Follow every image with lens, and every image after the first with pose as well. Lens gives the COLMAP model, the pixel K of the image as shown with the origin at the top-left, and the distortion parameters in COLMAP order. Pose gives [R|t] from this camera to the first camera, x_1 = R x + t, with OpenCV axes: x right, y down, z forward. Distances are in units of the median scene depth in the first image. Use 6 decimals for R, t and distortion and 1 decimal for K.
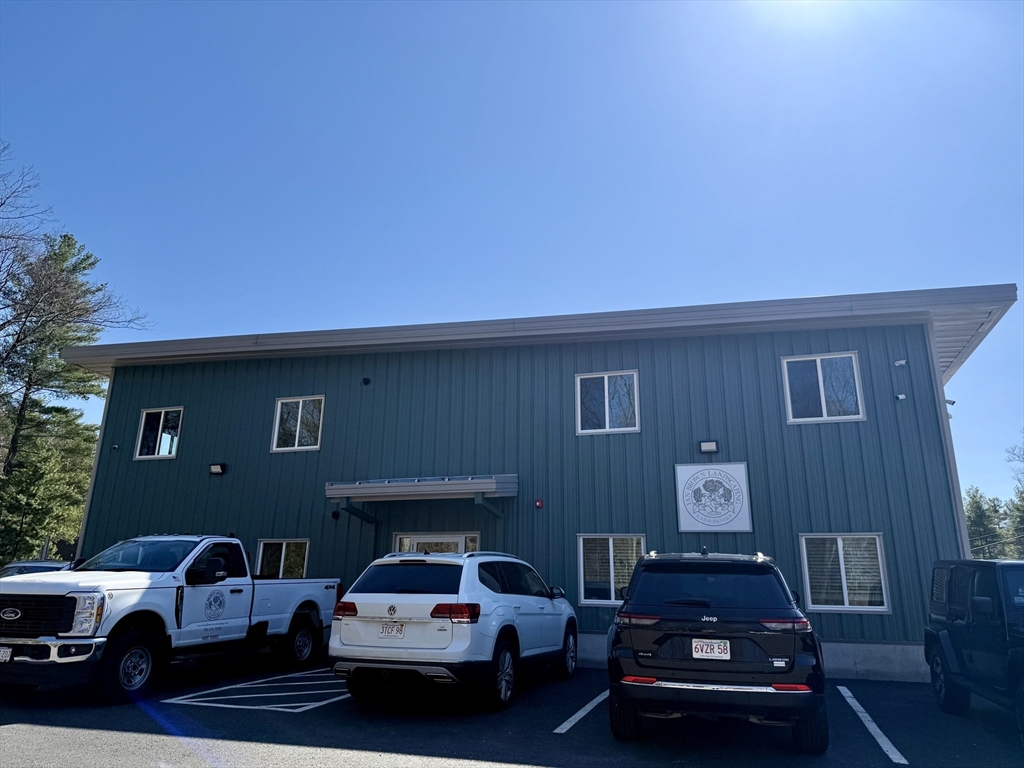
lens RADIAL K [[712.9, 0, 512.0], [0, 712.9, 384.0], [0, 0, 1]] dist [0.001401, -0.000598]
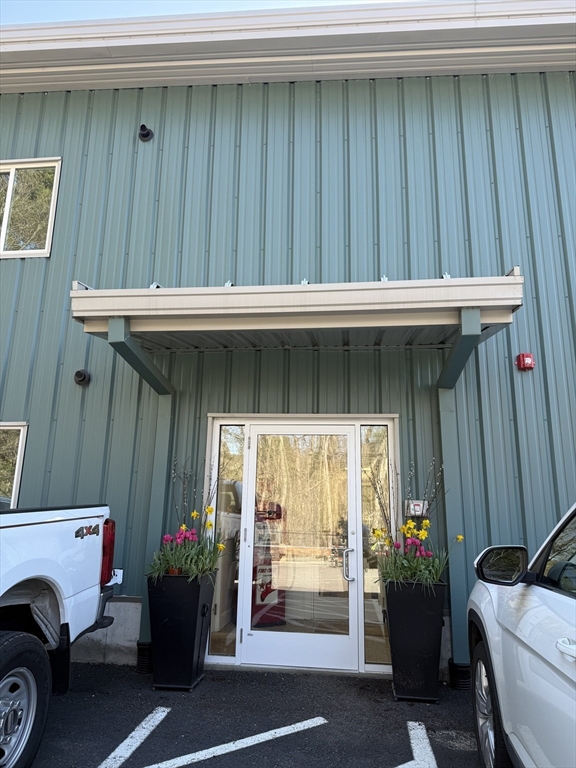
lens RADIAL K [[534.7, 0, 287.5], [0, 534.7, 407.4], [0, 0, 1]] dist [0.001401, -0.000598]
pose [[0.981021, 0.043810, 0.188889, -0.189987], [-0.065189, 0.991957, 0.108501, 0.166384], [-0.182616, -0.118755, 0.975986, 0.650538]]
